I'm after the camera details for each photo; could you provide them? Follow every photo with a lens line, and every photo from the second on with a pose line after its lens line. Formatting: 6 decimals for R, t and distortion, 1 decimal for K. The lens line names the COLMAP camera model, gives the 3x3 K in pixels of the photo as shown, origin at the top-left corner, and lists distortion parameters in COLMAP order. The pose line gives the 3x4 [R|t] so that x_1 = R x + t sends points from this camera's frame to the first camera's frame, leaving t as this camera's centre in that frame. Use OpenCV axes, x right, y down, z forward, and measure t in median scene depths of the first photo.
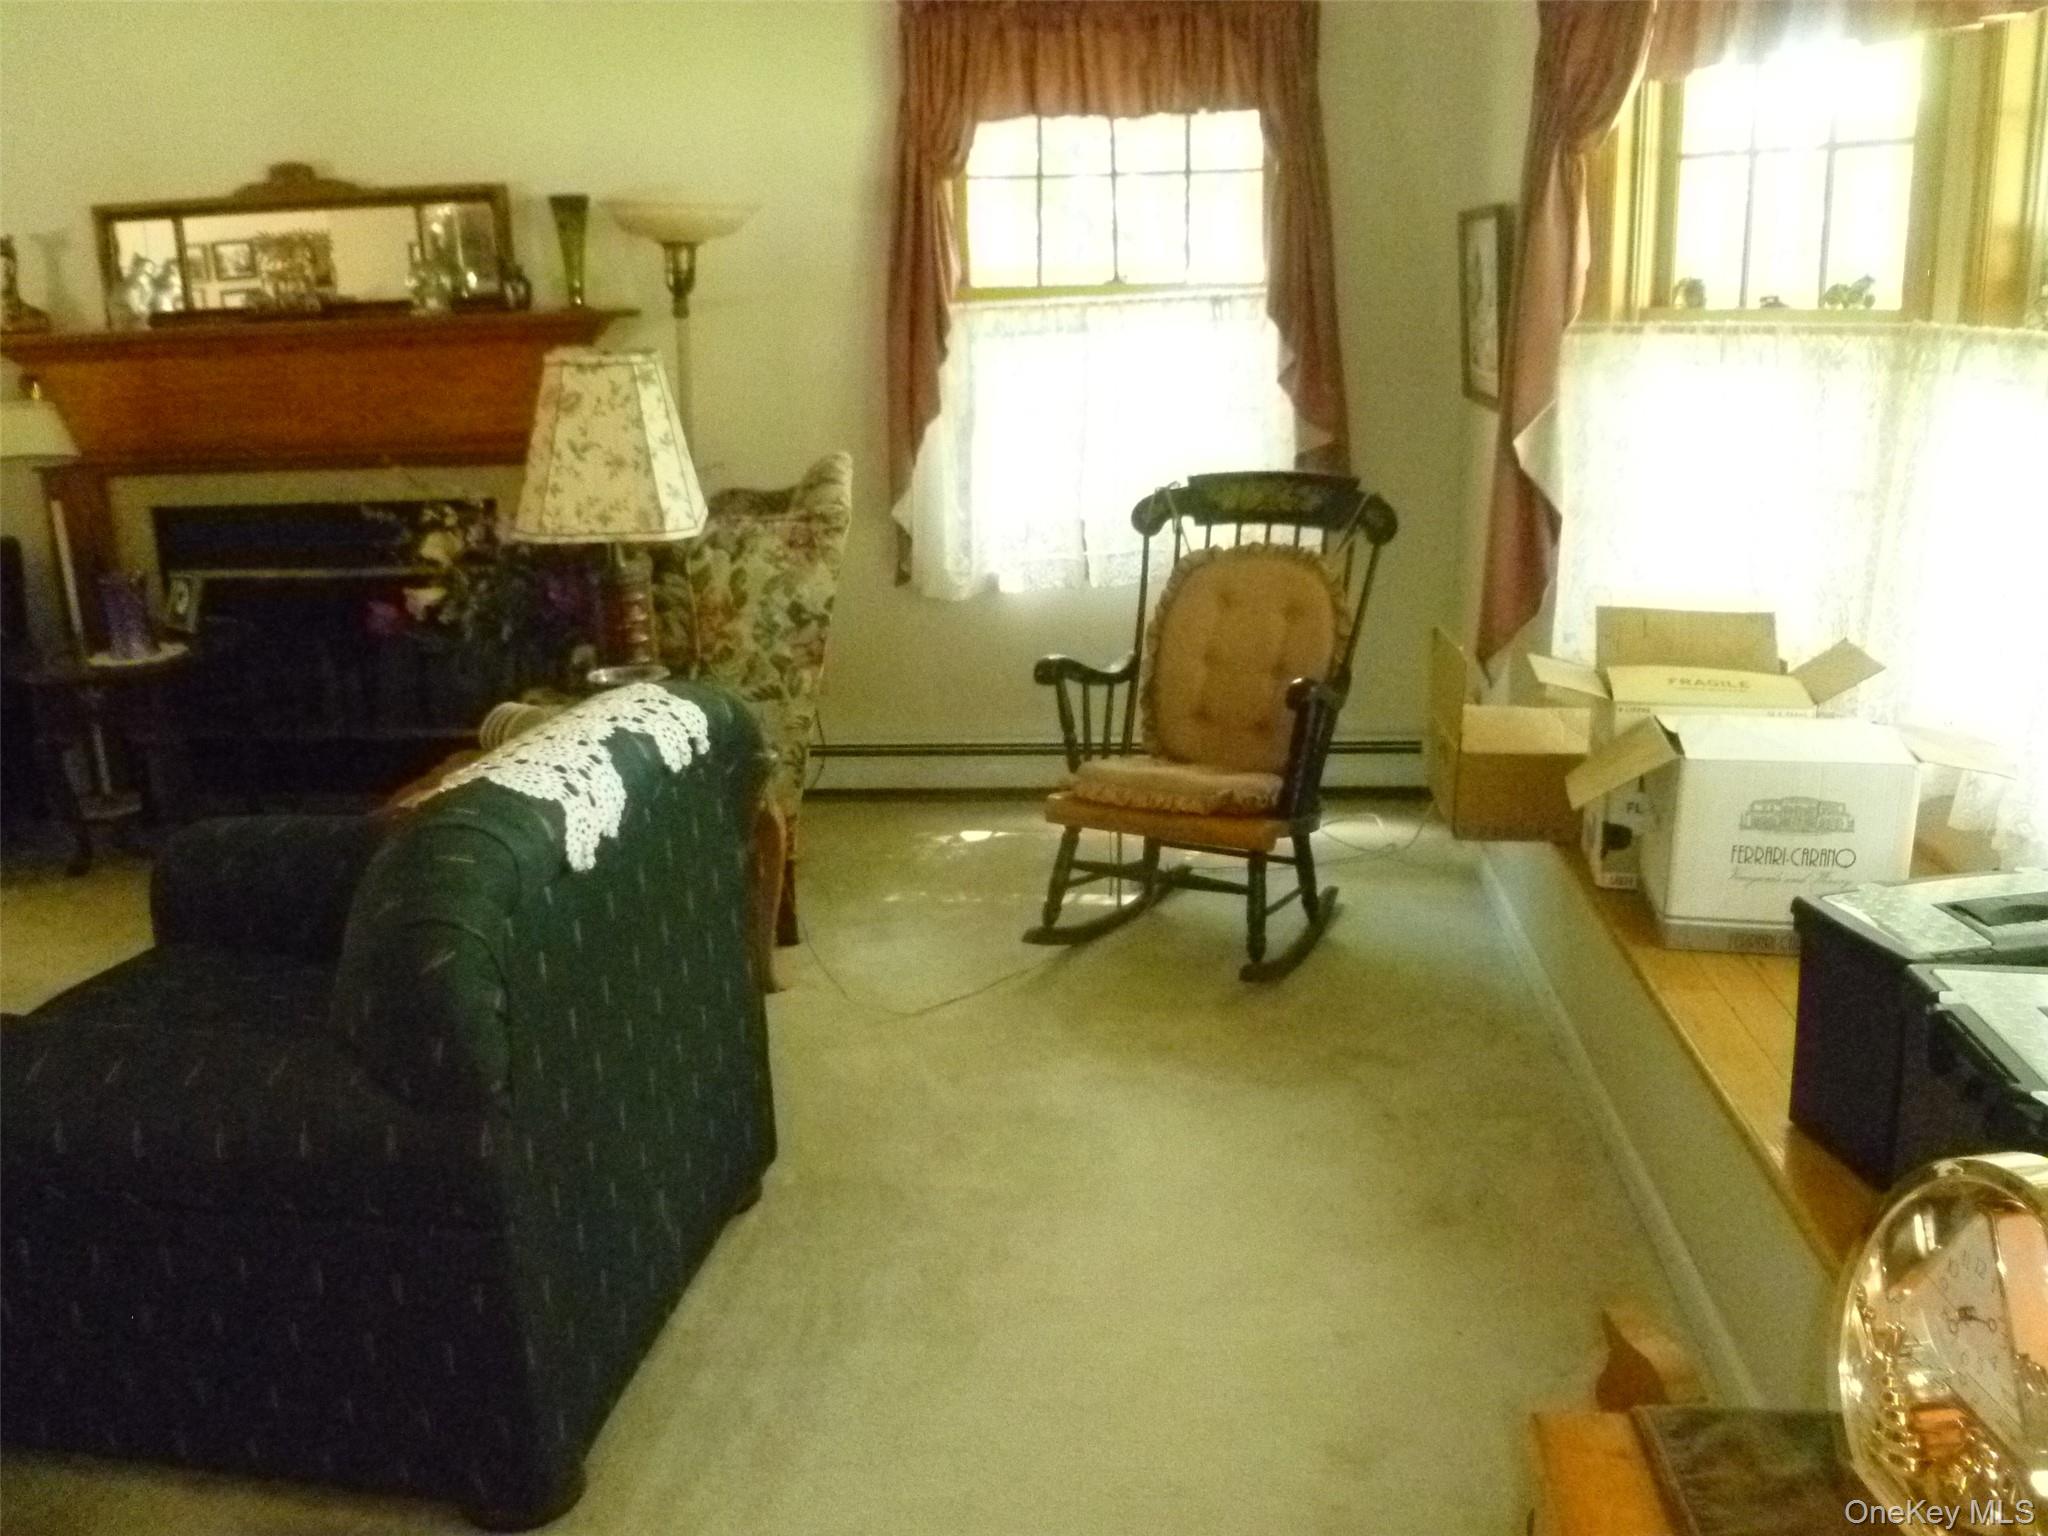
lens RADIAL K [[1724.5, 0, 1027.2], [0, 1724.5, 769.5], [0, 0, 1]] dist [-0.082830, 0.026637]
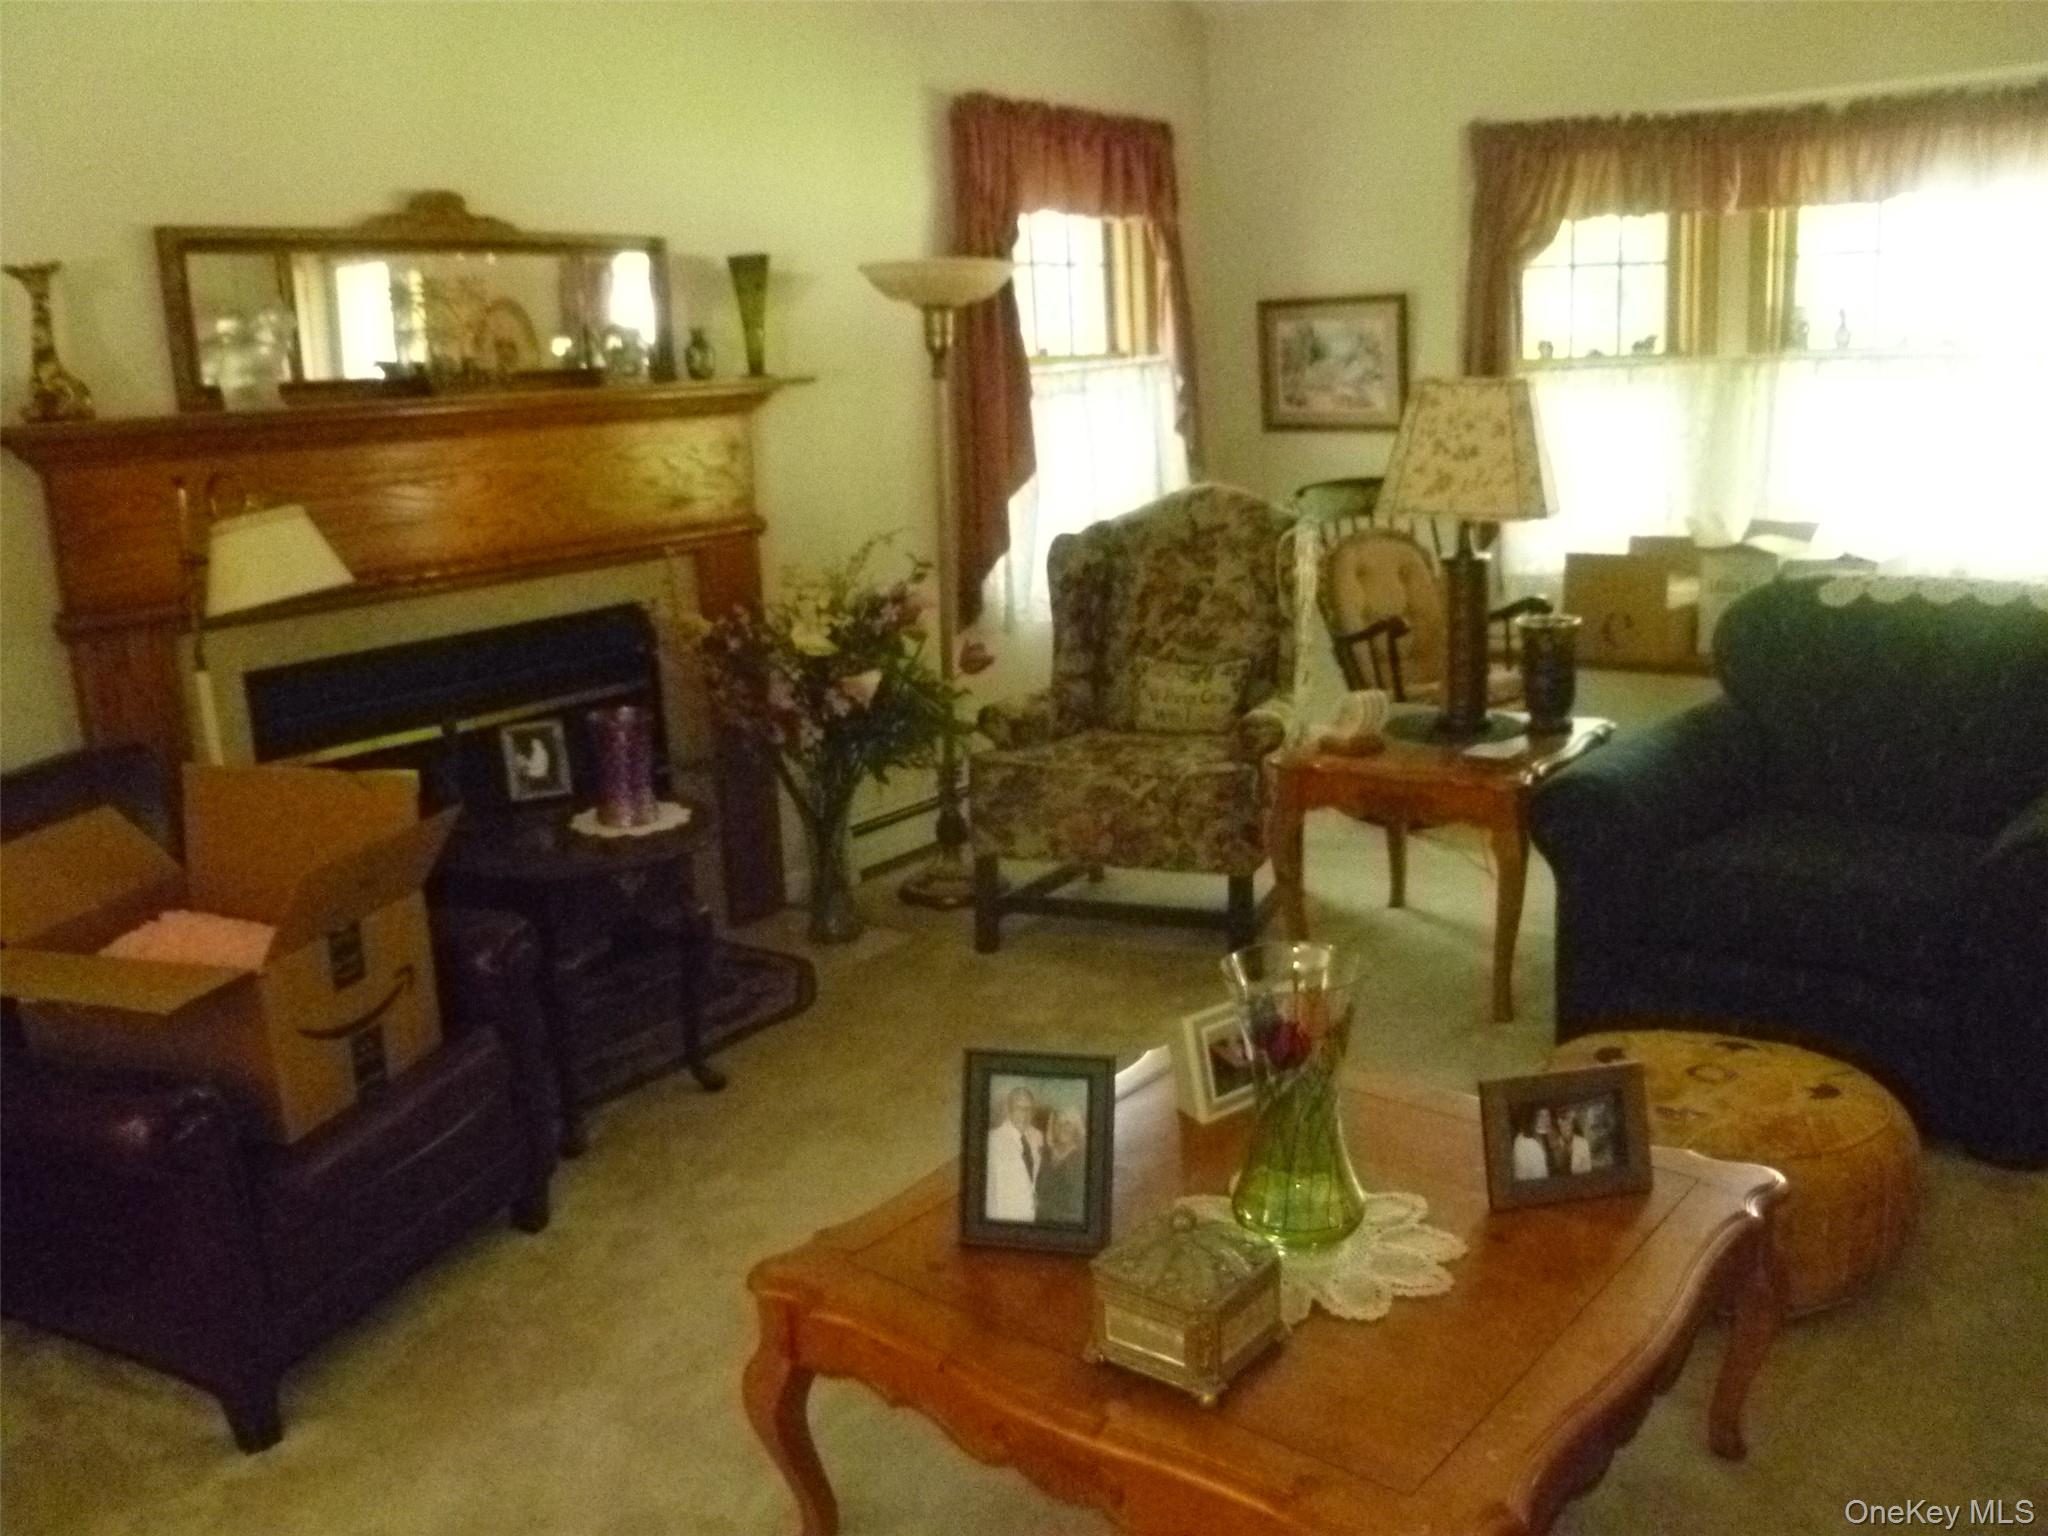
lens RADIAL K [[1724.5, 0, 1023.6], [0, 1724.5, 752.4], [0, 0, 1]] dist [-0.082830, 0.026637]
pose [[0.529496, -0.185946, 0.827682, -0.974214], [0.259034, 0.964522, 0.050975, -0.082858], [-0.807796, 0.187407, 0.558877, 0.395836]]
